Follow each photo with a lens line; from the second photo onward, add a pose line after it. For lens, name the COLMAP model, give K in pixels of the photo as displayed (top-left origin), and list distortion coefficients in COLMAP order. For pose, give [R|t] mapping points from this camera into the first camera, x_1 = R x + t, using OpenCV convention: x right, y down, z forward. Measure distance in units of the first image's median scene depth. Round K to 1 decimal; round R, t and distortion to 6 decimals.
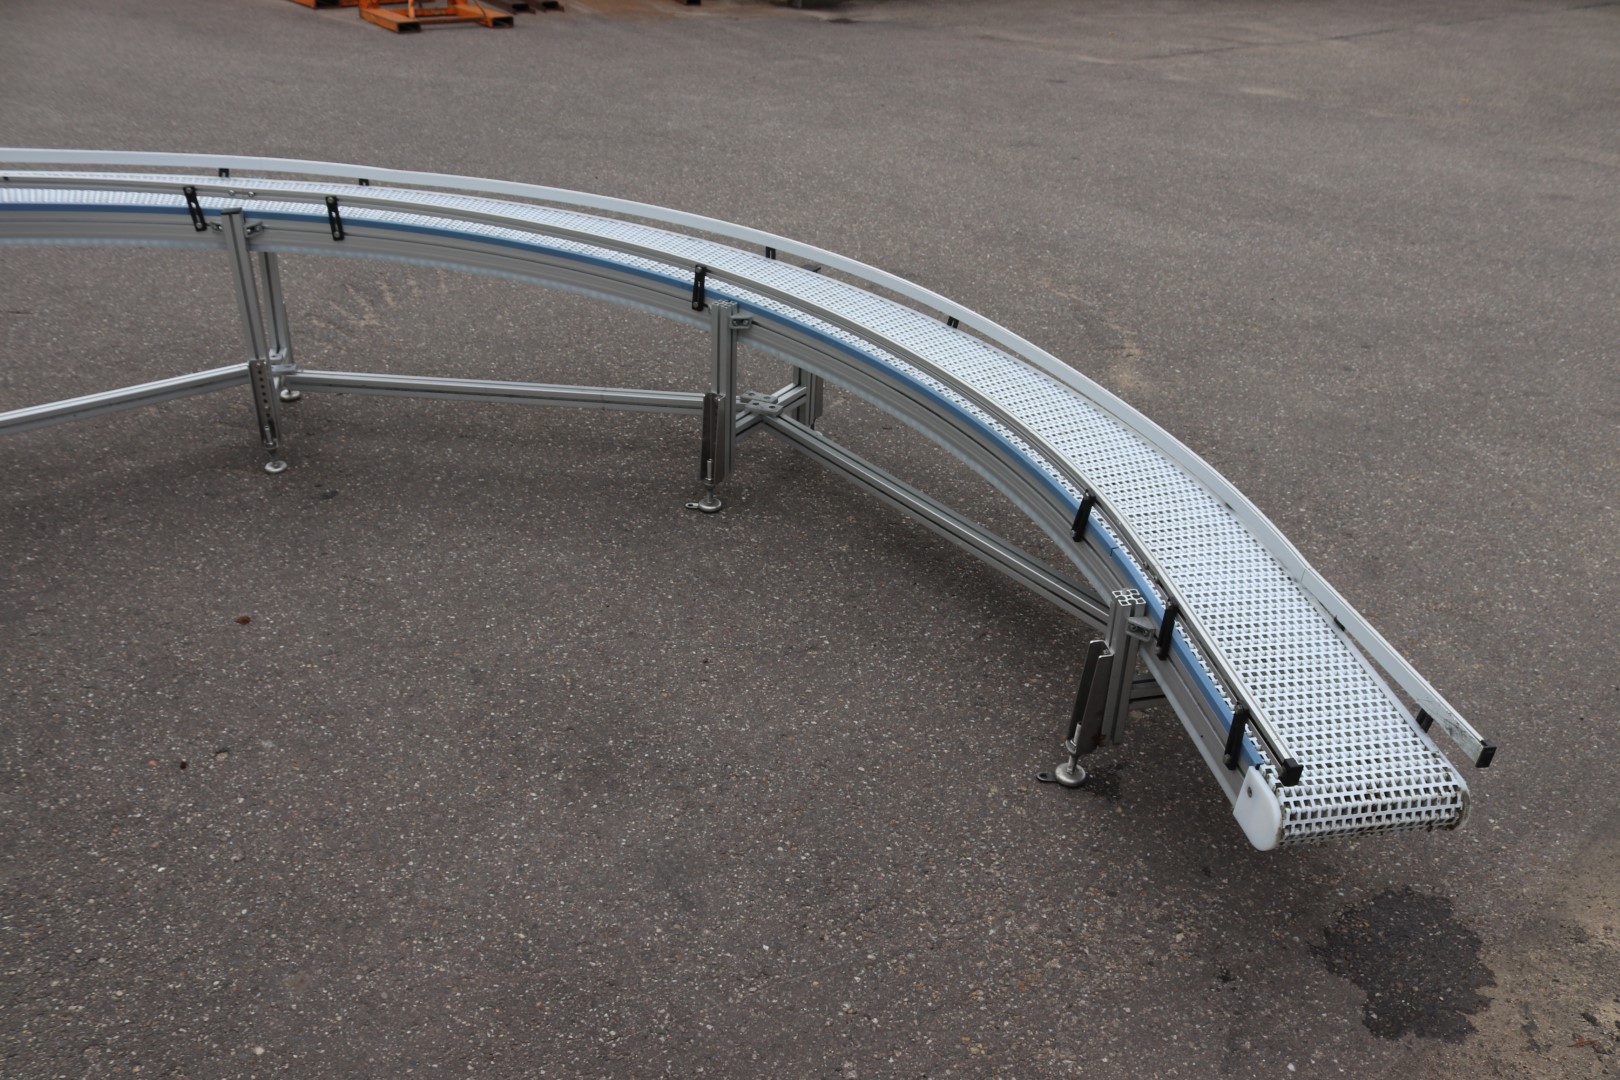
lens RADIAL K [[1381.4, 0, 833.9], [0, 1381.4, 584.3], [0, 0, 1]] dist [-0.179656, 0.161371]
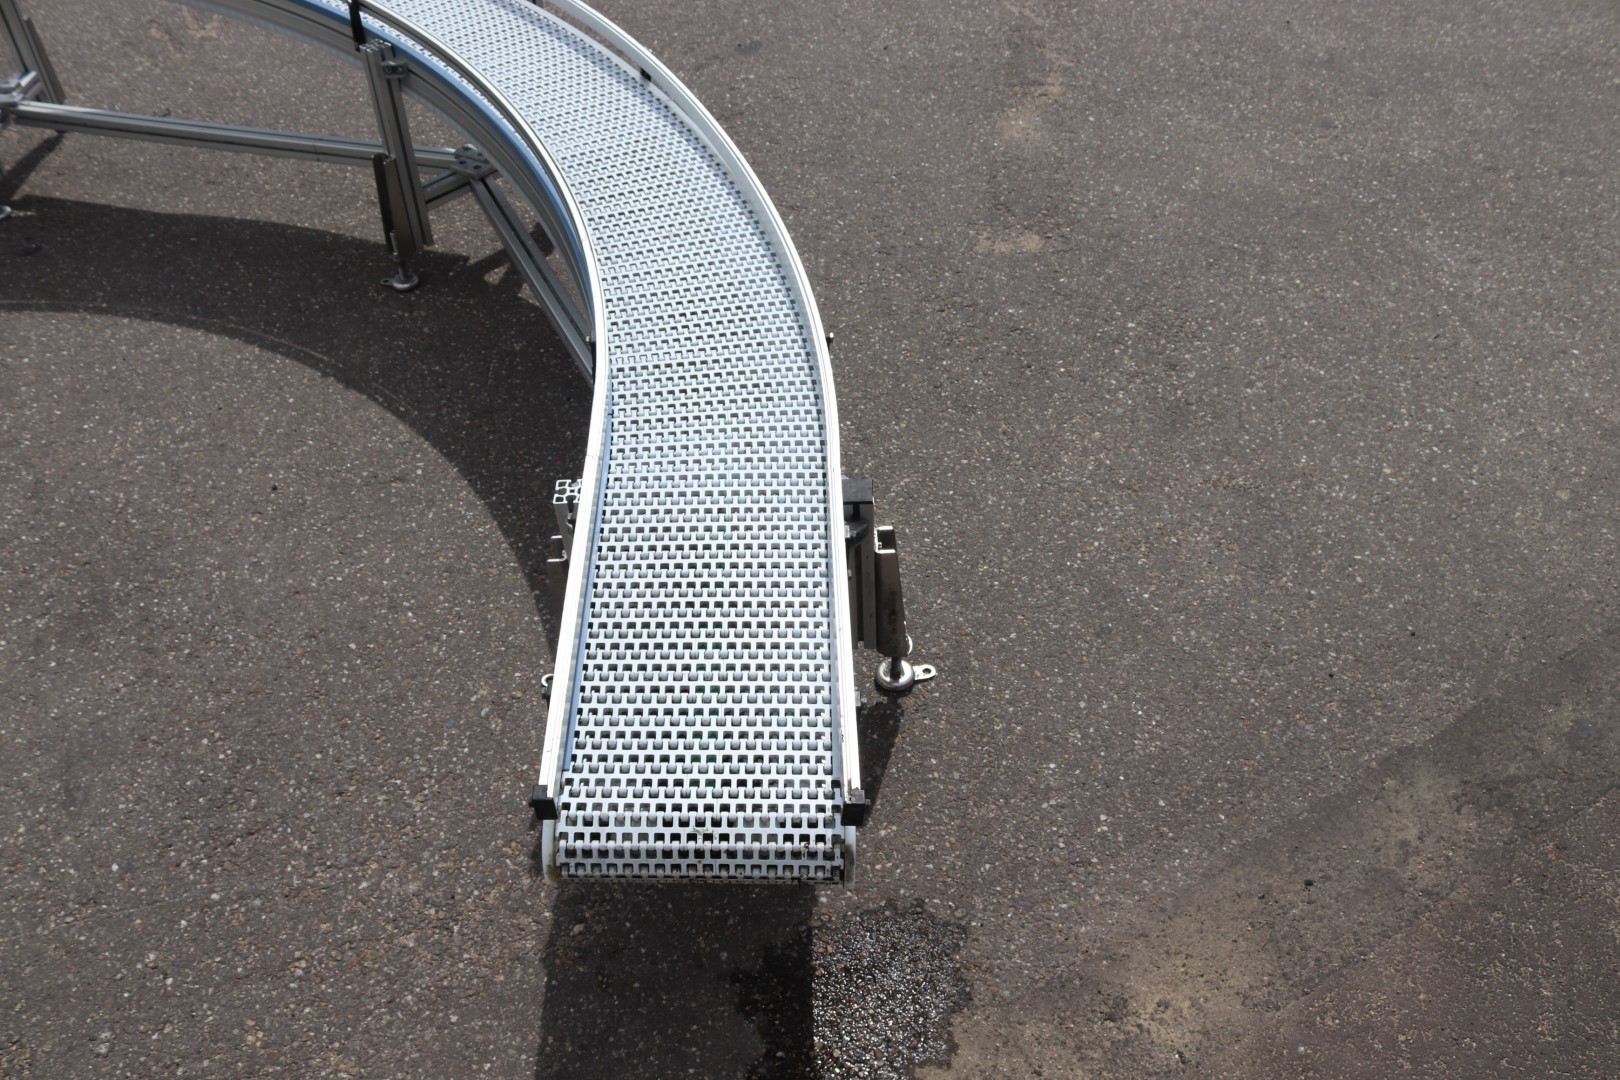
lens RADIAL K [[1381.4, 0, 833.9], [0, 1381.4, 584.3], [0, 0, 1]] dist [-0.179656, 0.161371]
pose [[0.980847, 0.098002, -0.168327, 0.435716], [-0.056619, 0.970339, 0.235024, -0.113556], [0.186367, -0.220992, 0.957303, 0.252601]]
